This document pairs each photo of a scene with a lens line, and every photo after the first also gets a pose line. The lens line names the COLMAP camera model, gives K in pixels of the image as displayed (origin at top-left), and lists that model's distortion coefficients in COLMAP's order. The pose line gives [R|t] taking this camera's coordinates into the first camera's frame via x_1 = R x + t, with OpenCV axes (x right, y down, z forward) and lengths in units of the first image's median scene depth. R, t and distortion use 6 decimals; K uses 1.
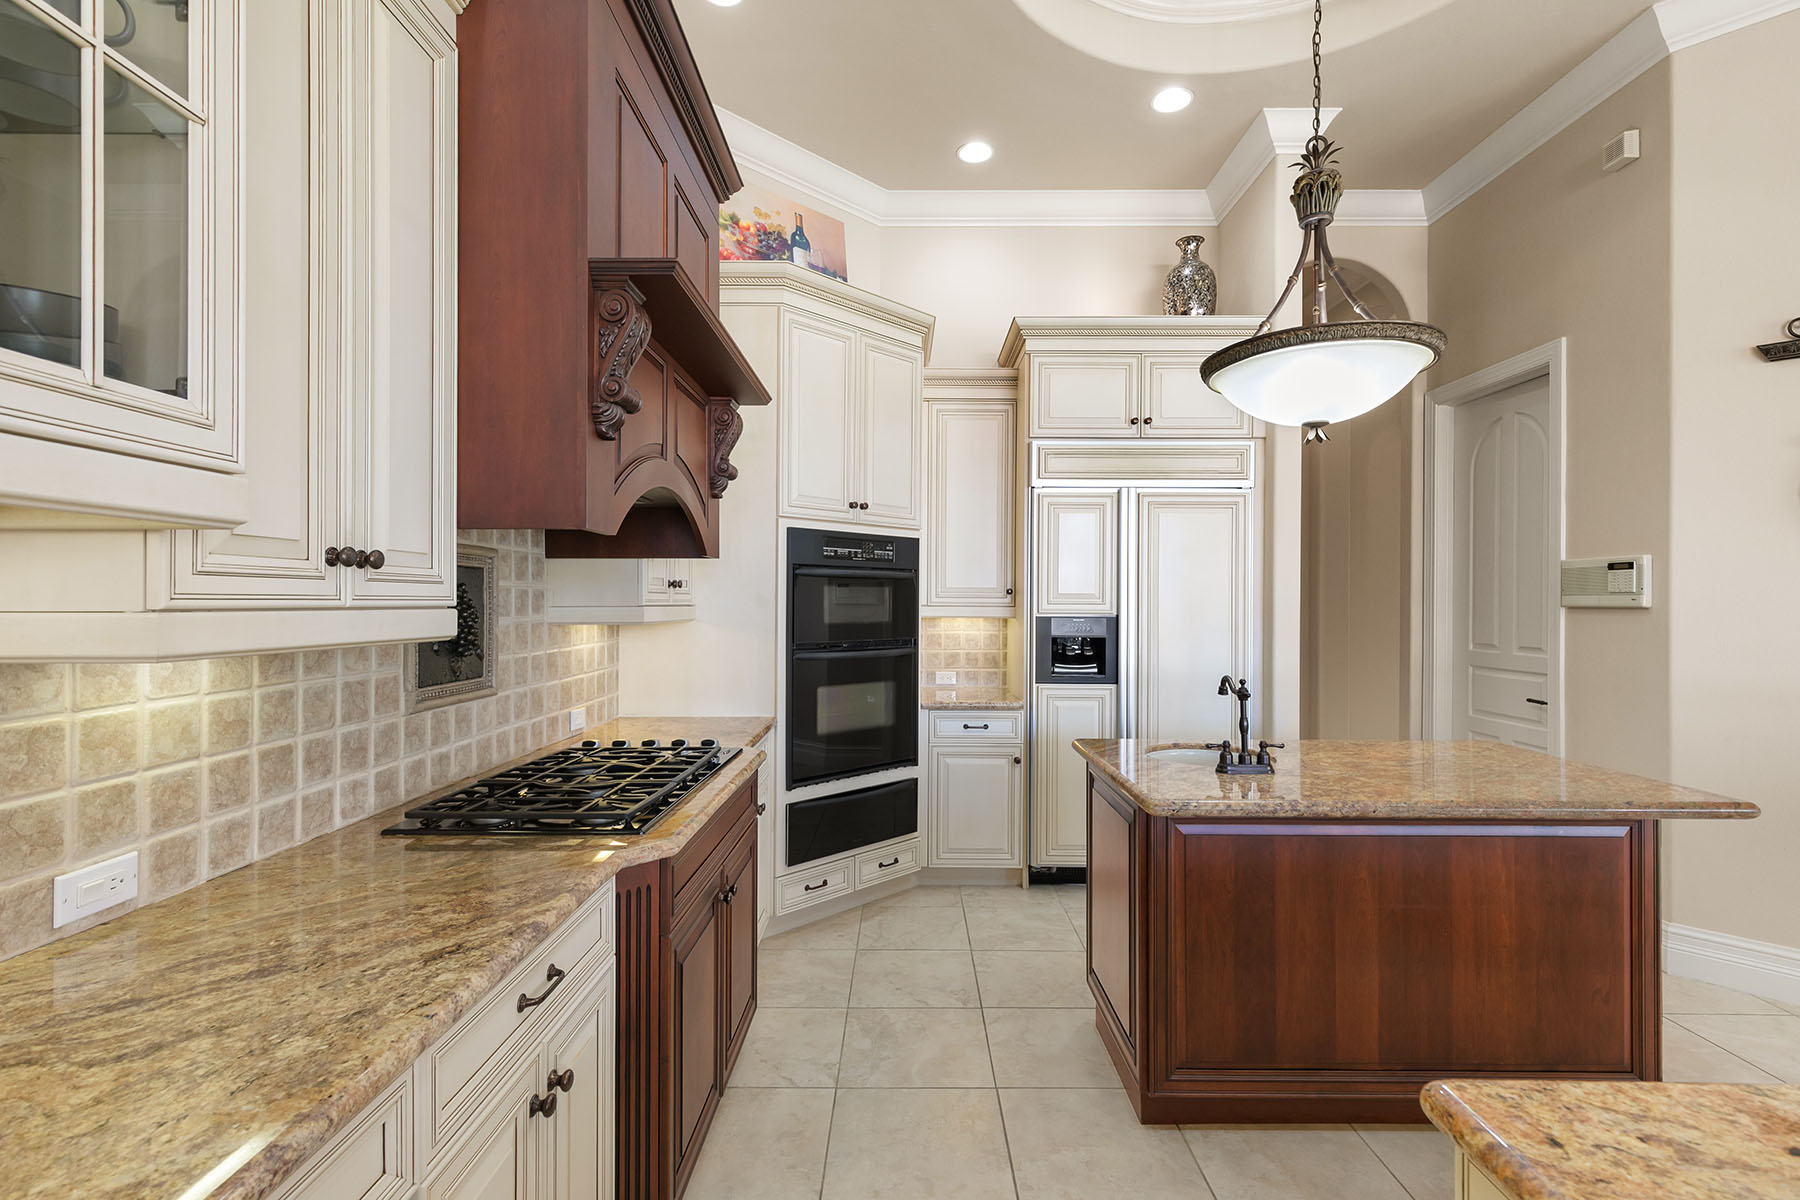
lens RADIAL K [[803.6, 0, 904.7], [0, 803.6, 602.0], [0, 0, 1]] dist [0.009788, -0.000893]
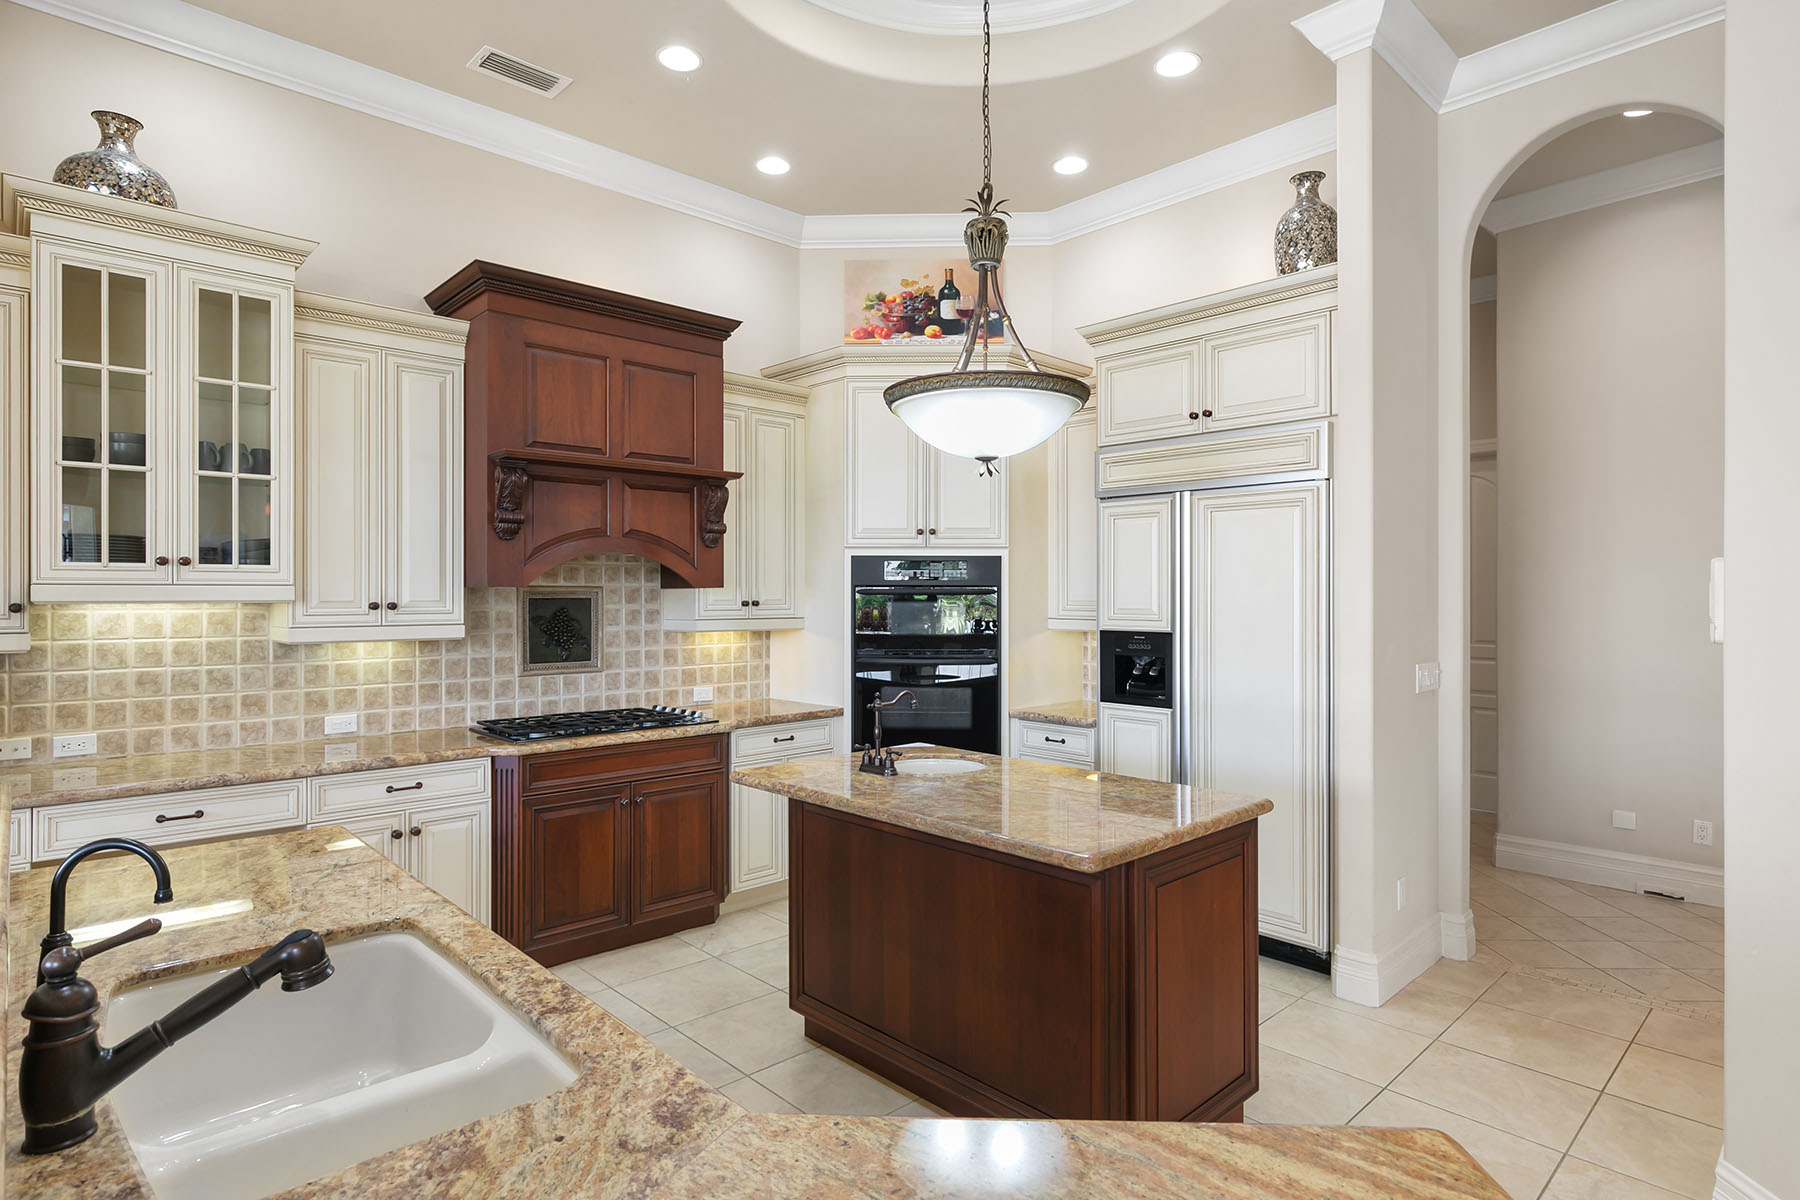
lens RADIAL K [[946.9, 0, 906.7], [0, 946.9, 595.5], [0, 0, 1]] dist [0.003287, -0.000652]
pose [[0.692252, -0.002876, -0.721651, 1.327025], [0.002015, 0.999996, -0.002052, -0.039542], [0.721653, -0.000033, 0.692254, 0.070518]]
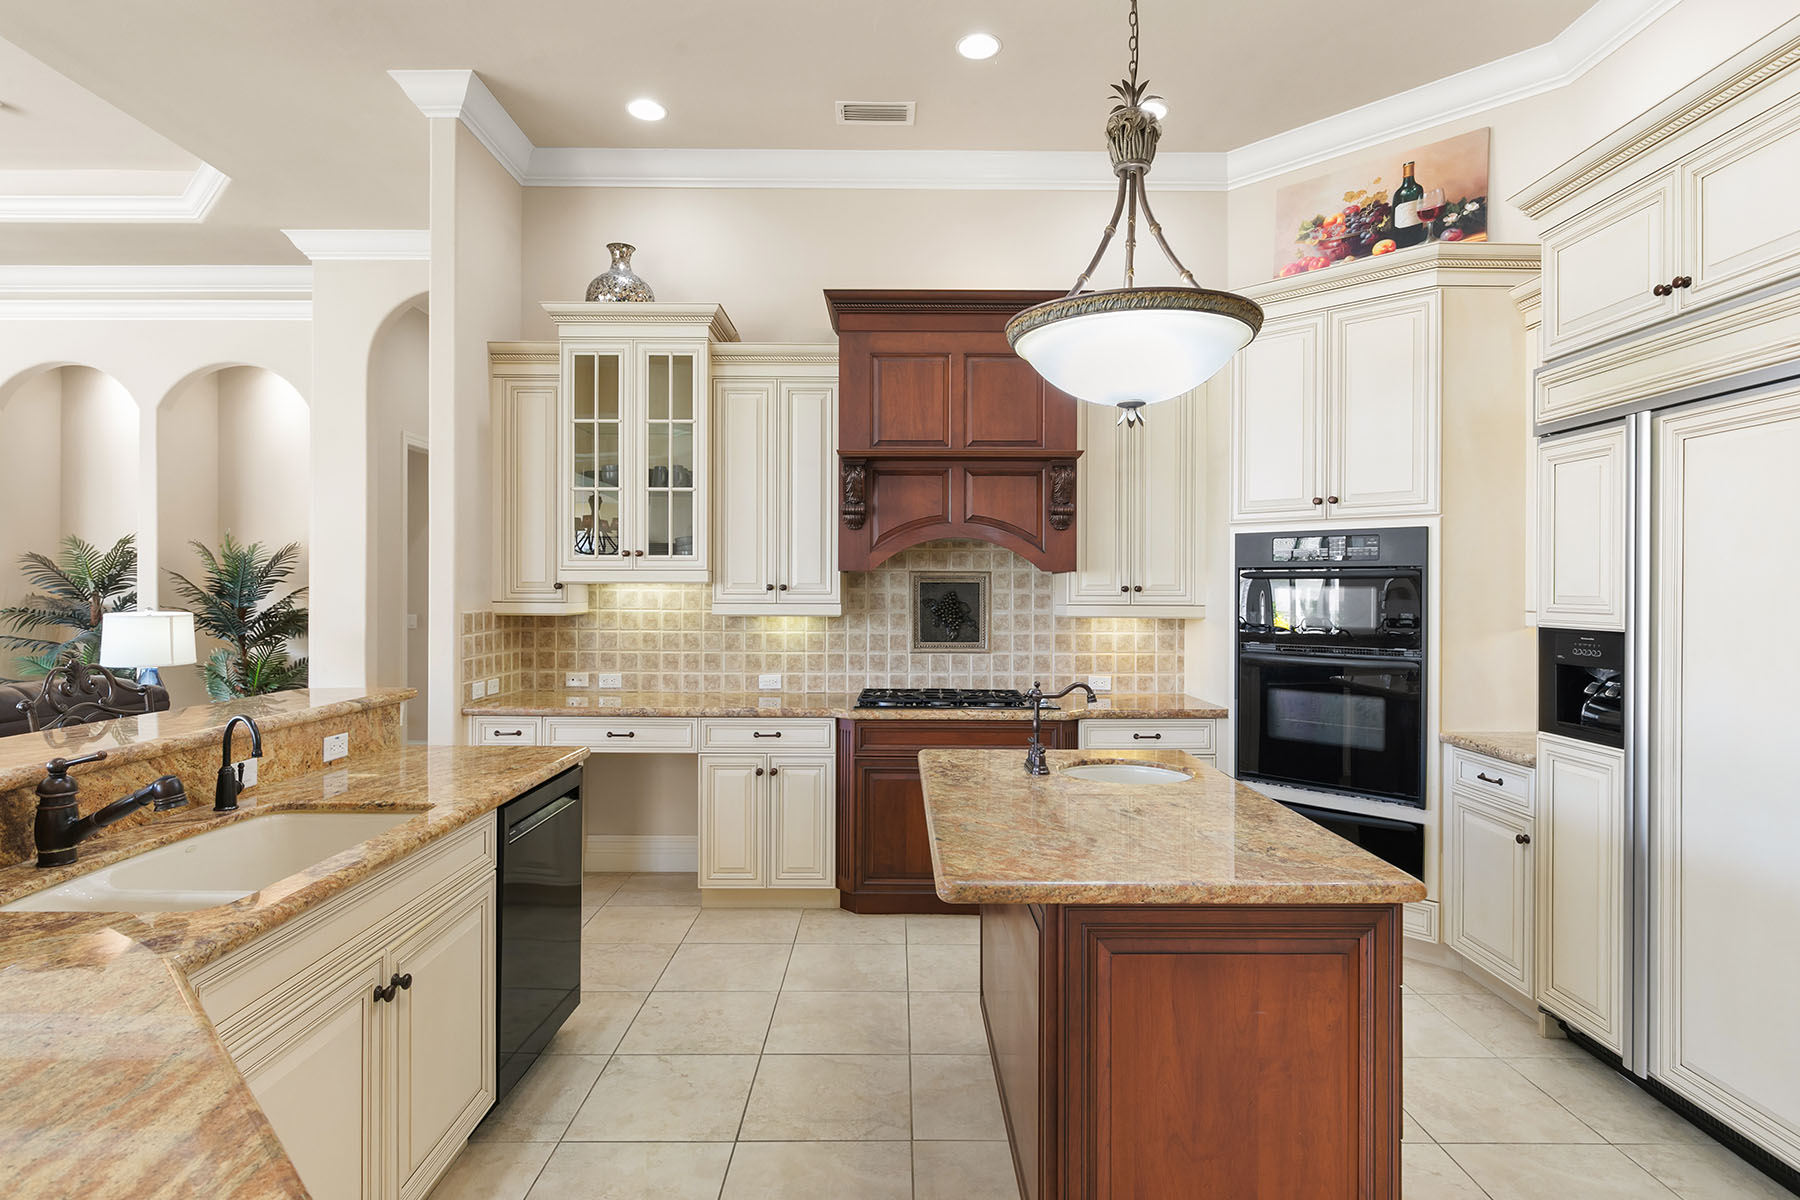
lens RADIAL K [[946.9, 0, 902.5], [0, 946.9, 592.7], [0, 0, 1]] dist [0.003287, -0.000652]
pose [[0.012878, 0.000255, -0.999917, 1.521367], [-0.004087, 0.999992, 0.000202, -0.018040], [0.999909, 0.004084, 0.012879, 0.741968]]
